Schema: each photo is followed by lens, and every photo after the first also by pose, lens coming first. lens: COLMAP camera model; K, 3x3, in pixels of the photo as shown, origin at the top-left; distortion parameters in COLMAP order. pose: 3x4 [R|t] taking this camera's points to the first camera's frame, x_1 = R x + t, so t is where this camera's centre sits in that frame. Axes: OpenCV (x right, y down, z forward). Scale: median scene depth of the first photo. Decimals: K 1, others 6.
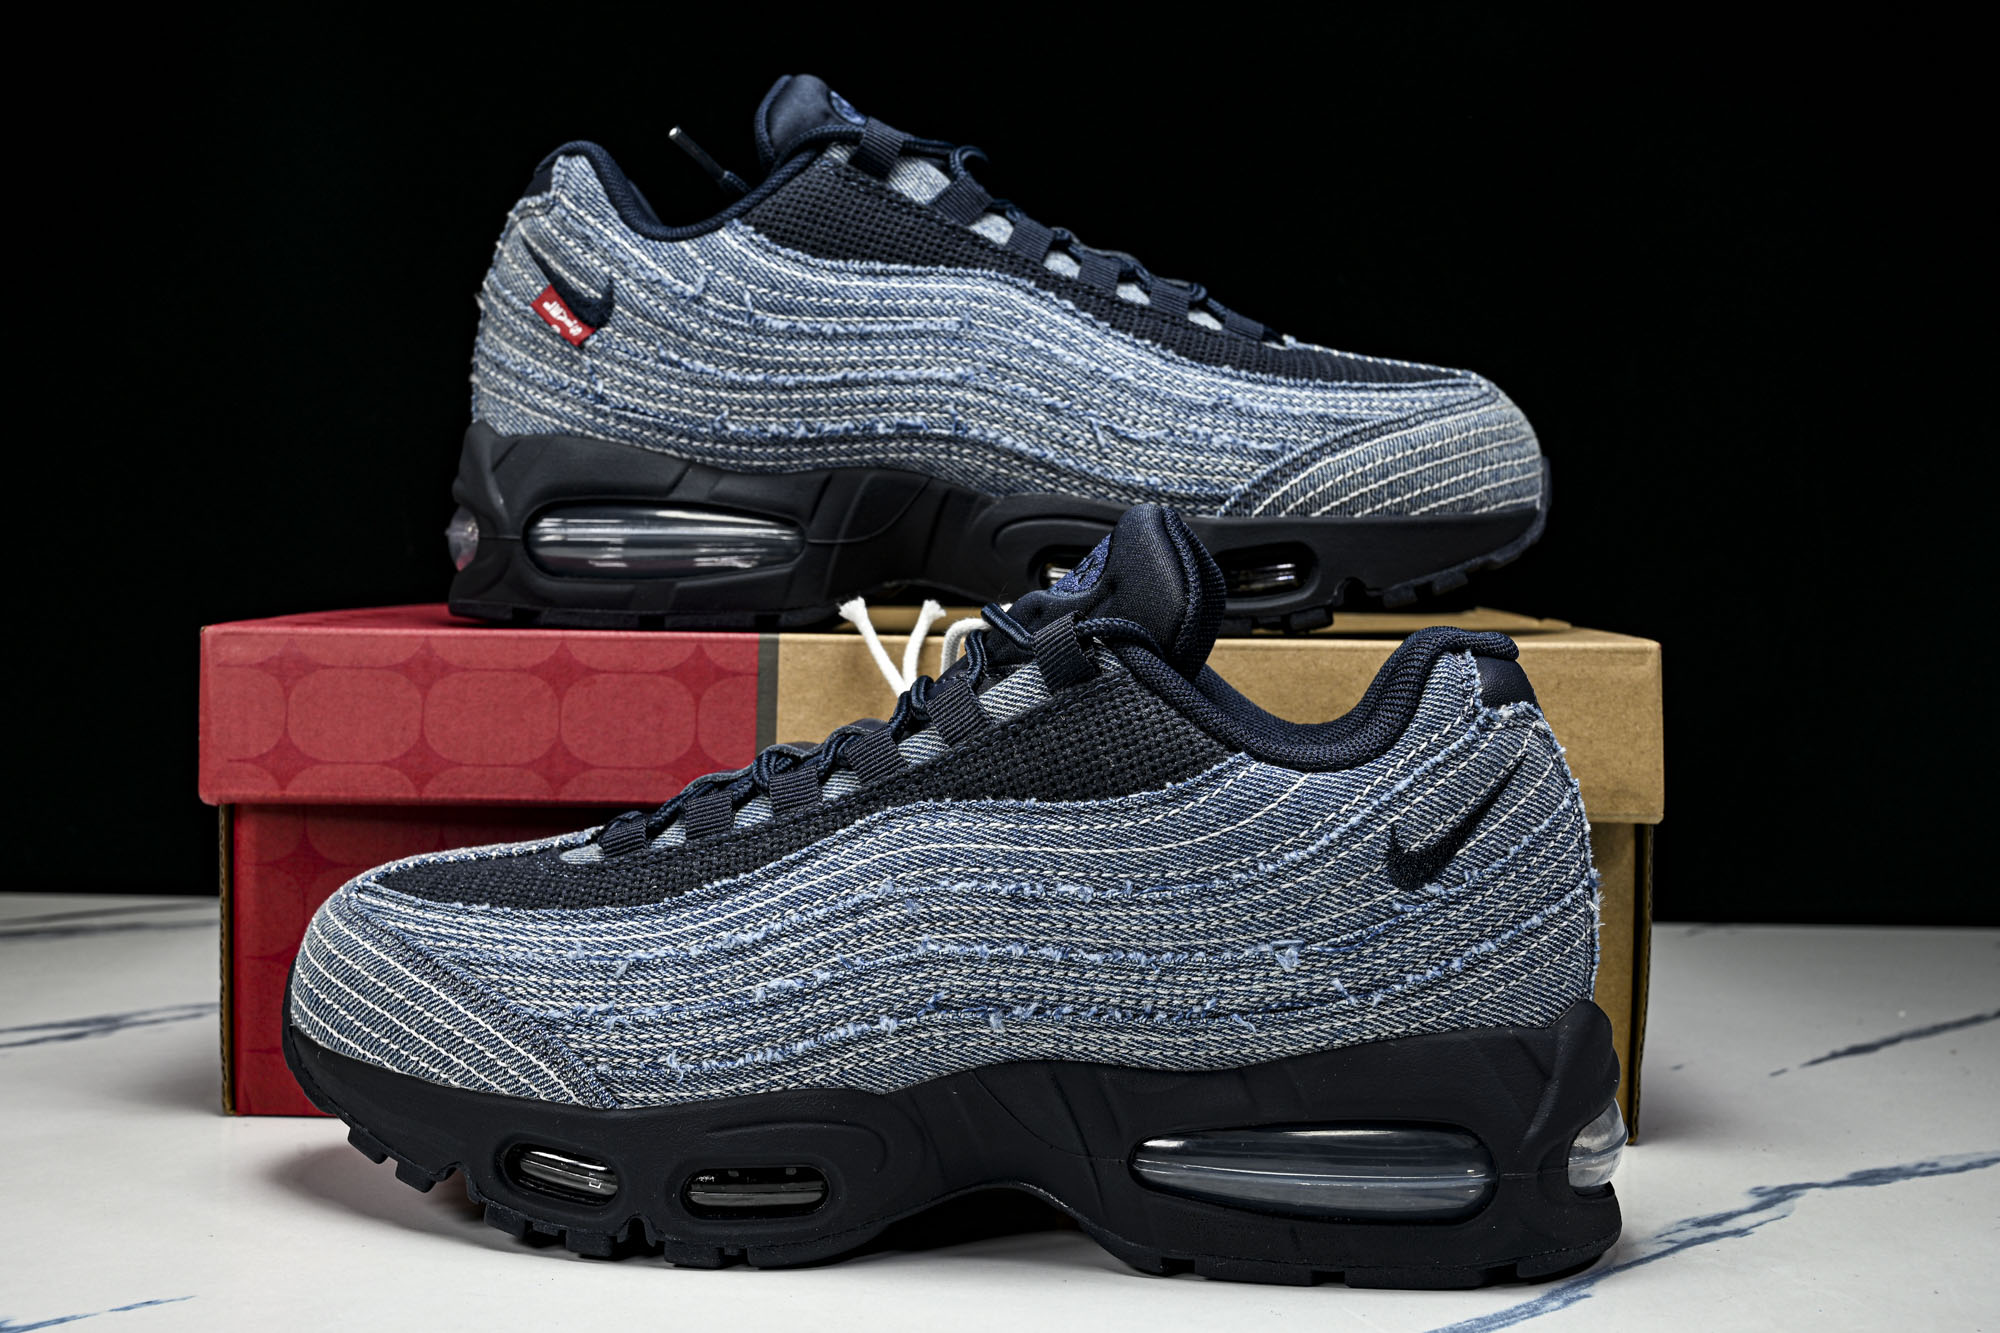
lens RADIAL K [[2404.9, 0, 994.4], [0, 2404.9, 708.8], [0, 0, 1]] dist [-0.008593, 0.000000]
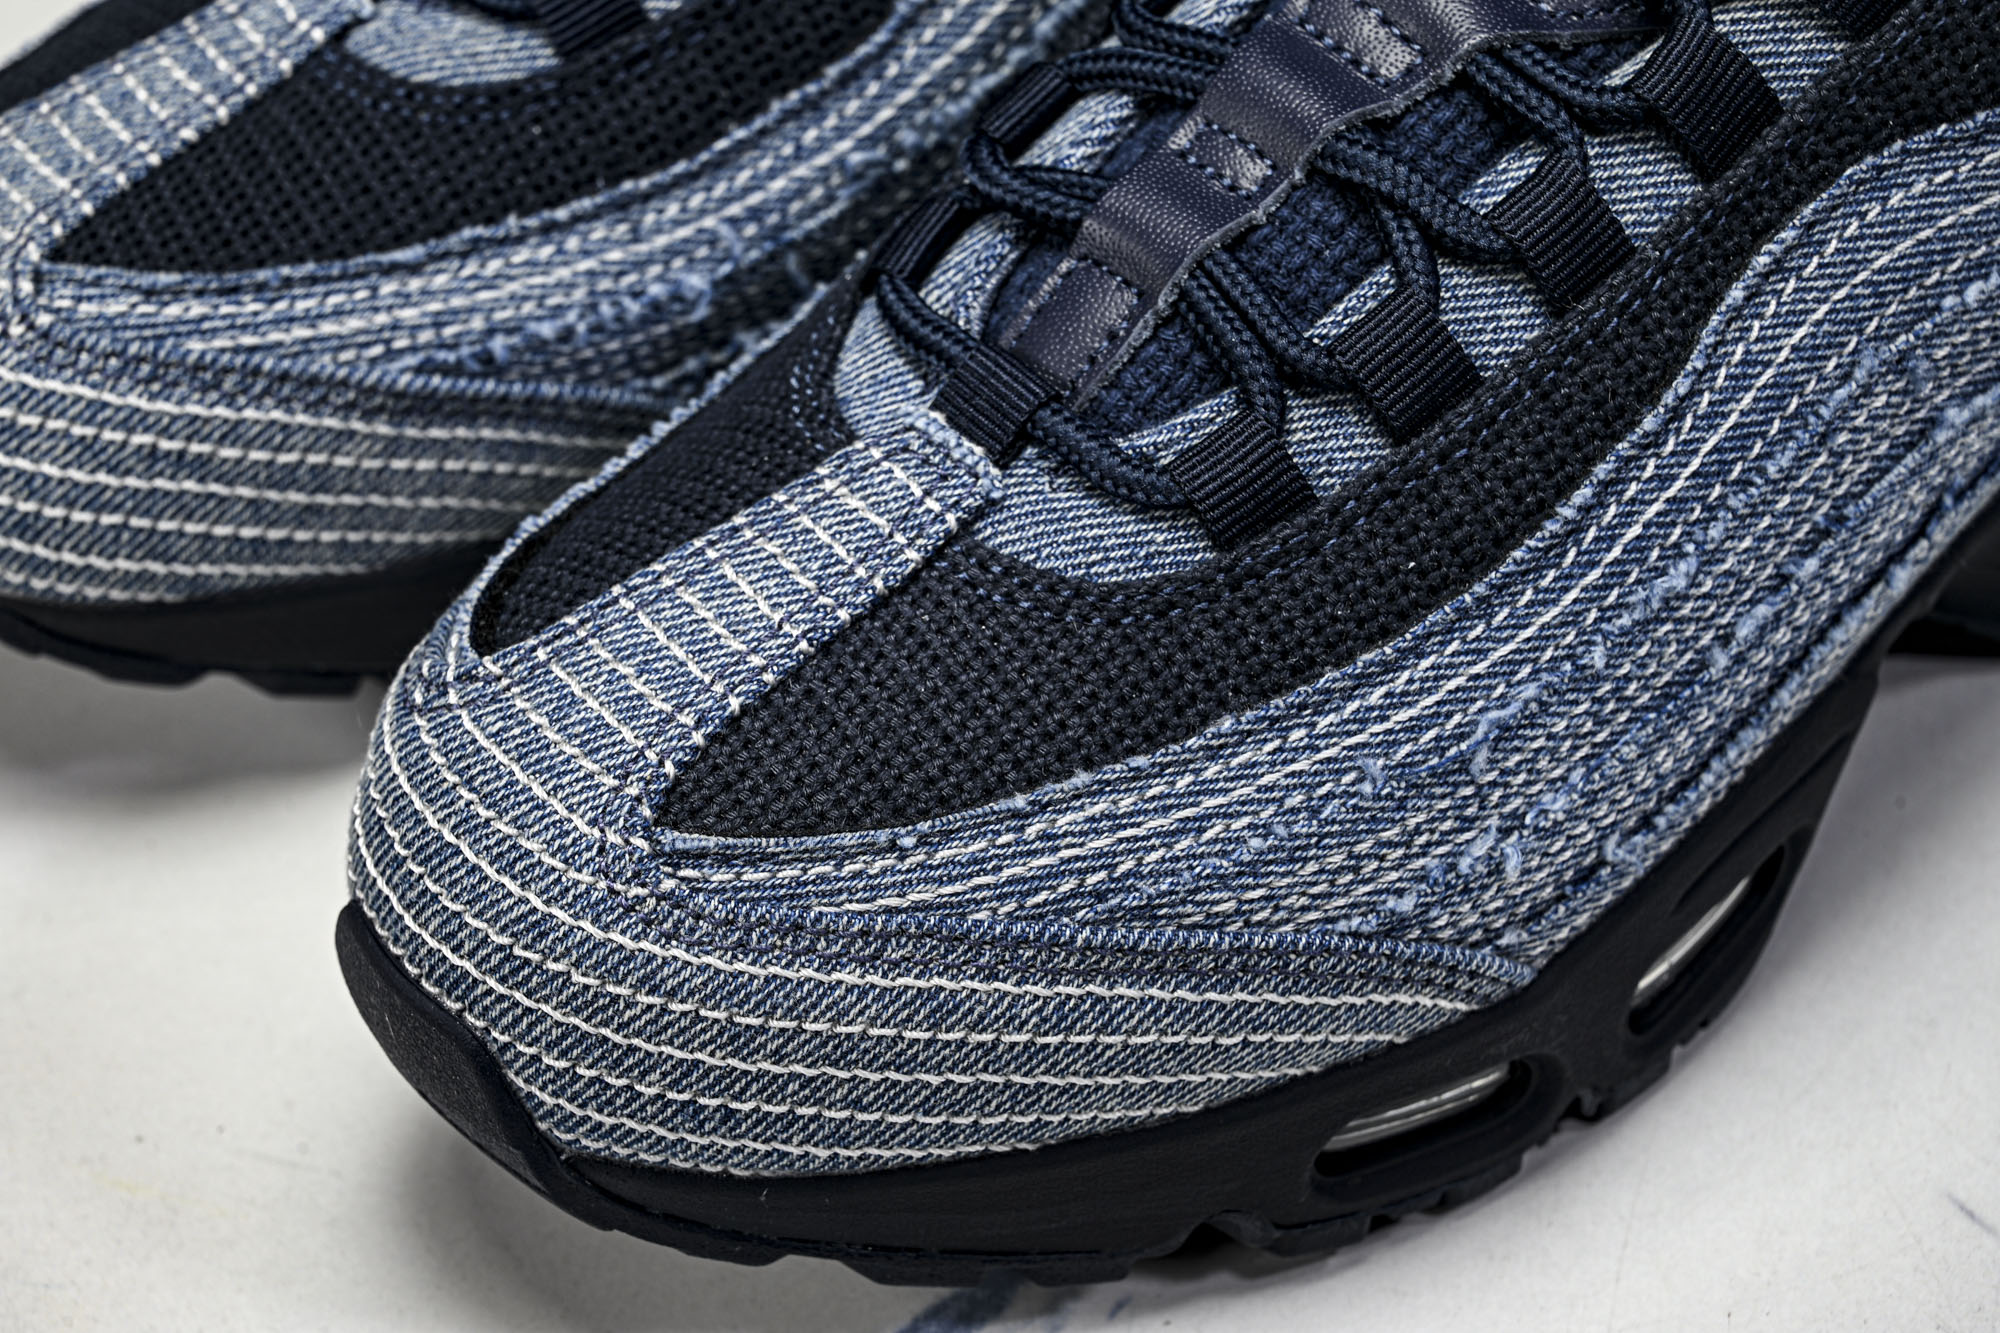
lens RADIAL K [[4003.3, 0, 986.8], [0, 4003.3, 653.0], [0, 0, 1]] dist [0.067033, 0.000000]
pose [[0.668810, -0.556090, 0.493414, -0.618338], [0.115576, 0.733401, 0.669900, -0.467140], [-0.734395, -0.391008, 0.554777, 0.647985]]
